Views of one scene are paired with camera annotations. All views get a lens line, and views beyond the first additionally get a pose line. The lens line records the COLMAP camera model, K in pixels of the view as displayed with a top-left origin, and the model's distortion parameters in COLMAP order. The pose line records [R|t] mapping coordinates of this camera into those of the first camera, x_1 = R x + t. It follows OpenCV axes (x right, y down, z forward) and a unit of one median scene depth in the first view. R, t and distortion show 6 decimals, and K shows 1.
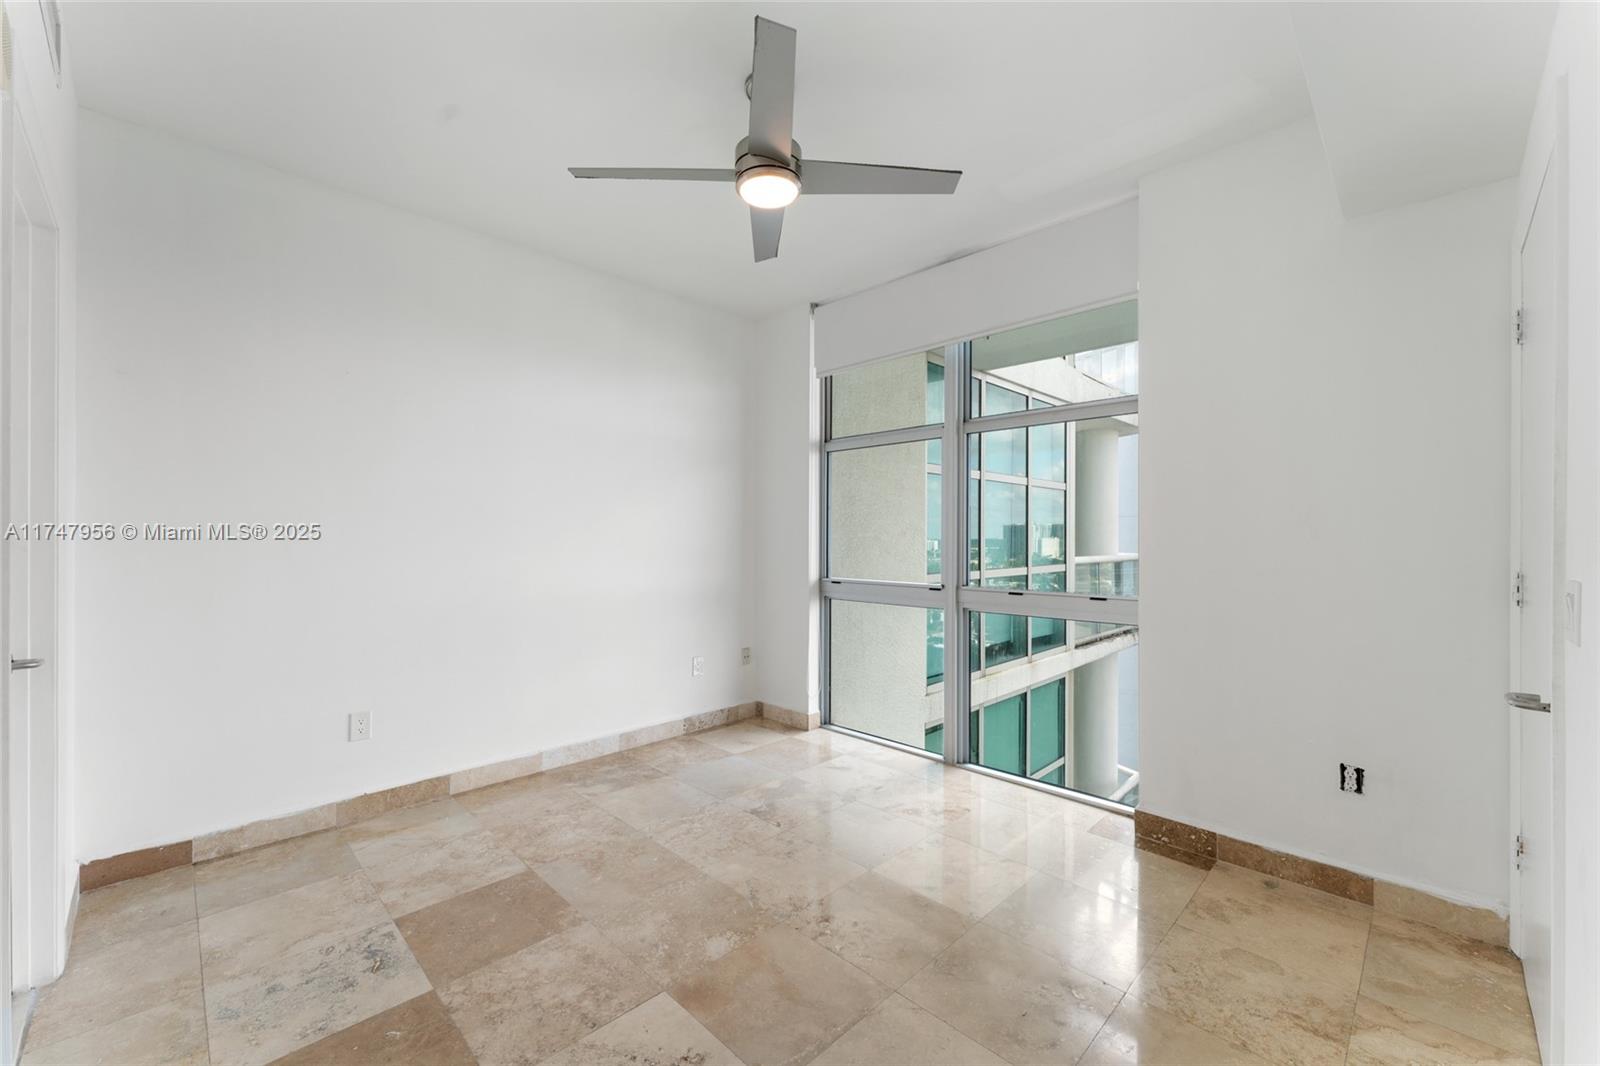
lens RADIAL K [[643.3, 0, 788.0], [0, 643.3, 538.4], [0, 0, 1]] dist [0.000332, 0.000764]
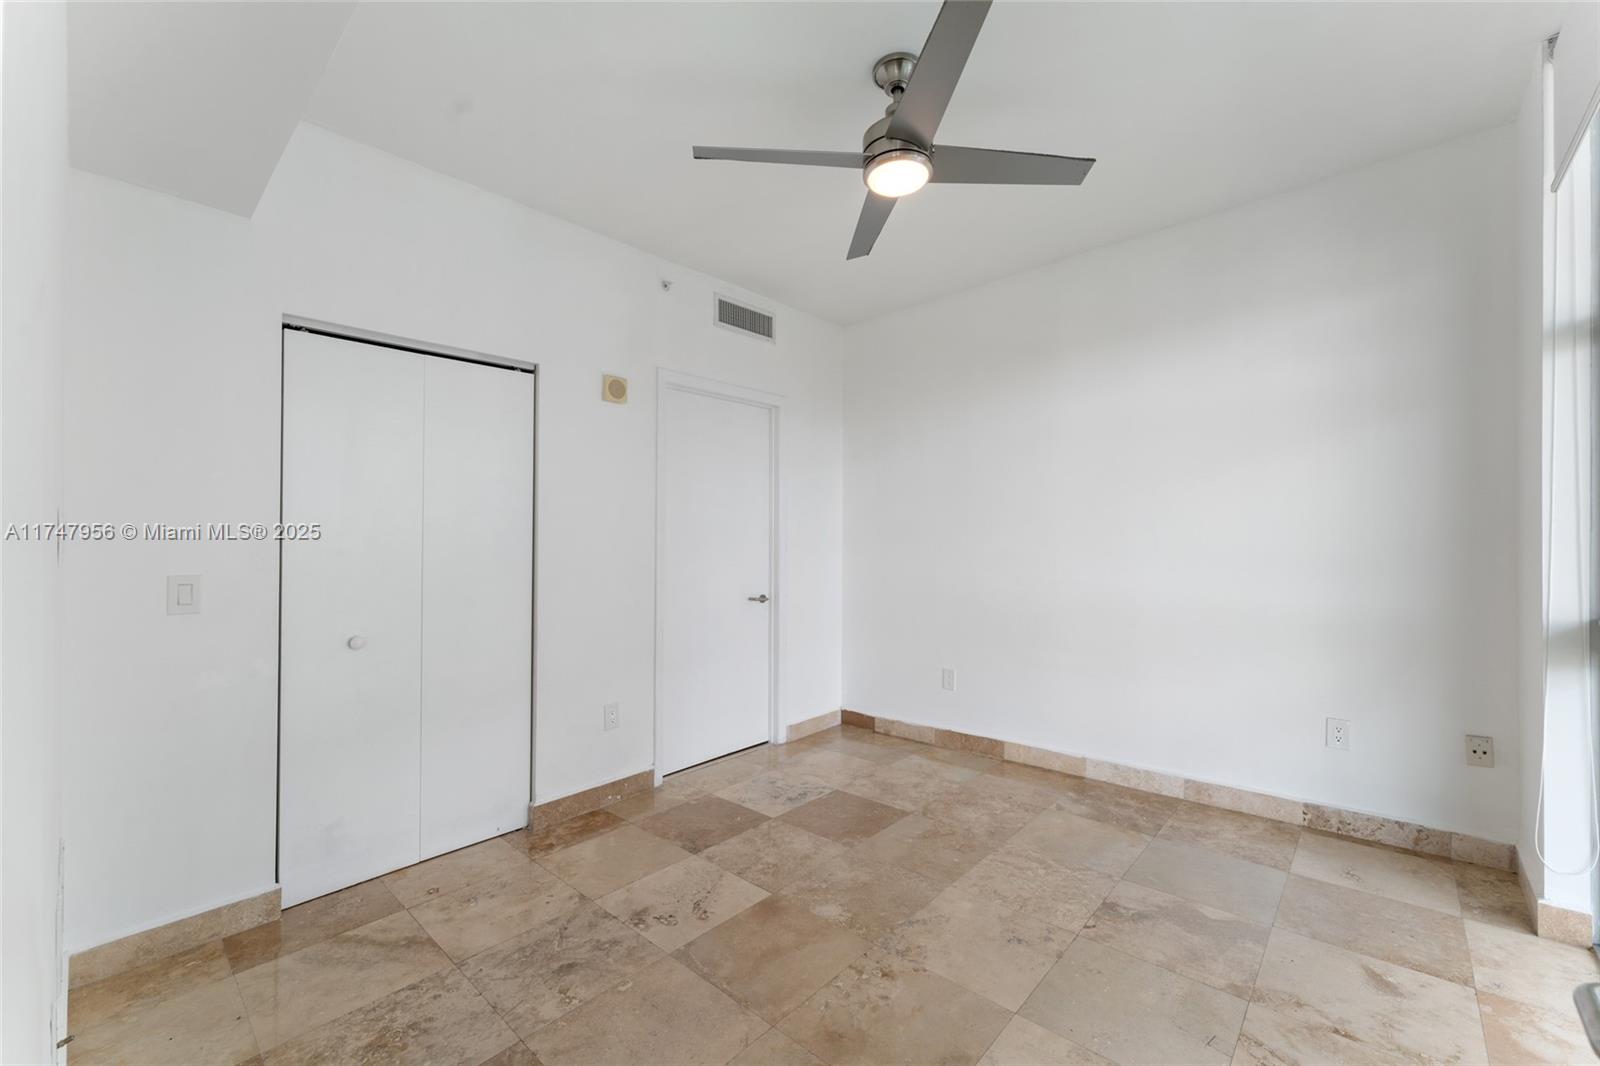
lens RADIAL K [[643.3, 0, 799.5], [0, 643.3, 541.3], [0, 0, 1]] dist [0.000332, 0.000764]
pose [[0.057687, -0.007252, -0.998308, 0.700601], [0.012598, 0.999899, -0.006535, 0.005143], [0.998255, -0.012200, 0.057772, 0.629857]]
